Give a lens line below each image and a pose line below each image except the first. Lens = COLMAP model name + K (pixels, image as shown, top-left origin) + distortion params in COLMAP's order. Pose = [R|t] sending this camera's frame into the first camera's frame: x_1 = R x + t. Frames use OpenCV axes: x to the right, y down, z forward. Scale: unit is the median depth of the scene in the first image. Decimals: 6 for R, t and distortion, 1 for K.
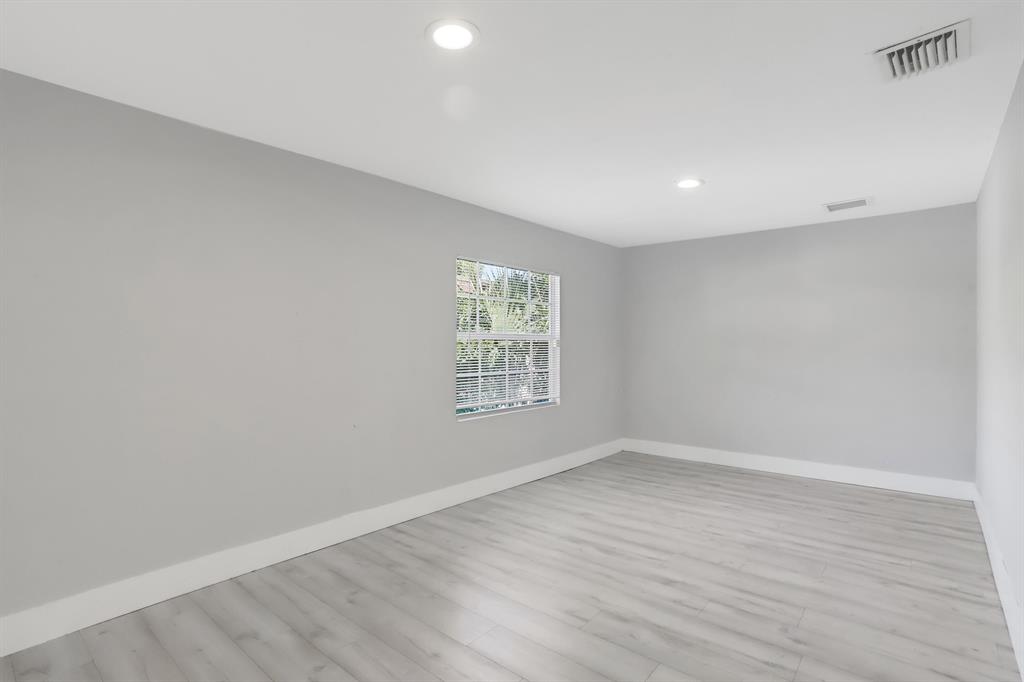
lens RADIAL K [[494.0, 0, 507.2], [0, 494.0, 340.6], [0, 0, 1]] dist [-0.029569, 0.011633]
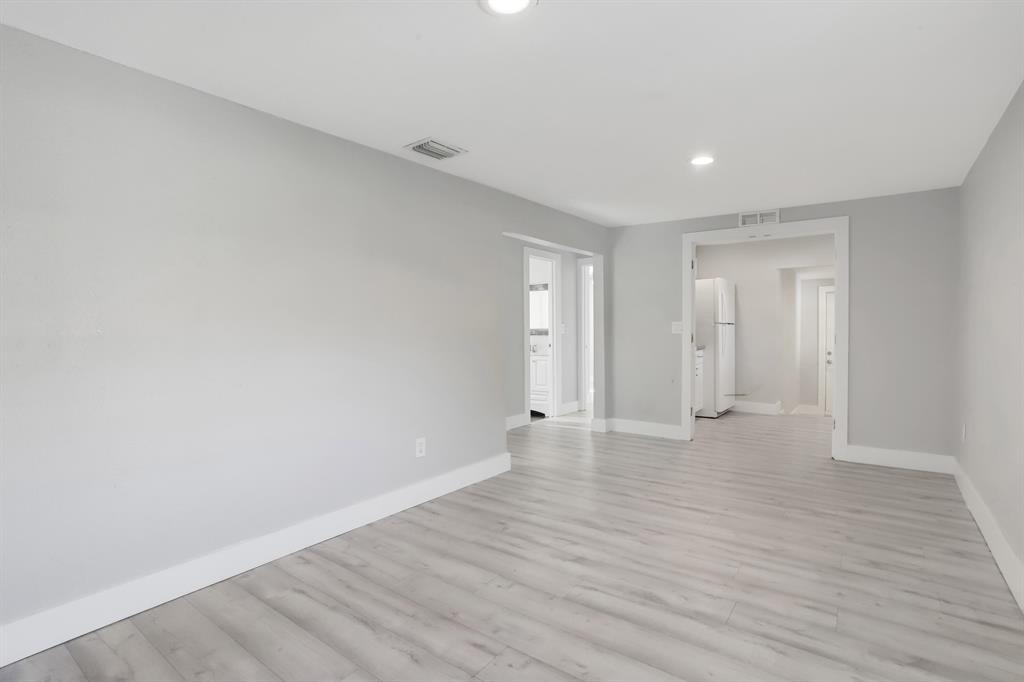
lens RADIAL K [[494.0, 0, 518.3], [0, 494.0, 340.7], [0, 0, 1]] dist [-0.029569, 0.011633]
pose [[-0.995714, 0.009152, -0.092034, 0.500814], [0.007515, 0.999808, 0.018119, 0.022646], [0.092182, 0.017350, -0.995591, 1.832697]]
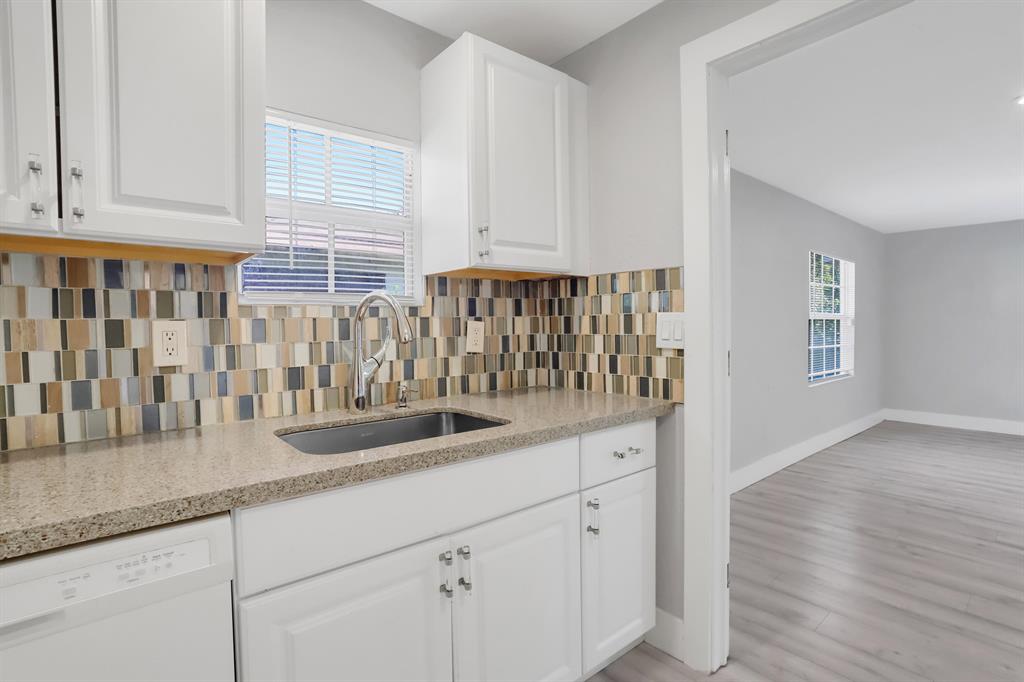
lens RADIAL K [[494.0, 0, 508.8], [0, 494.0, 335.0], [0, 0, 1]] dist [-0.029569, 0.011633]
pose [[0.988302, -0.011576, -0.152071, -0.895406], [0.014850, 0.999681, 0.020413, 0.001373], [0.151786, -0.022433, 0.988159, -0.400426]]
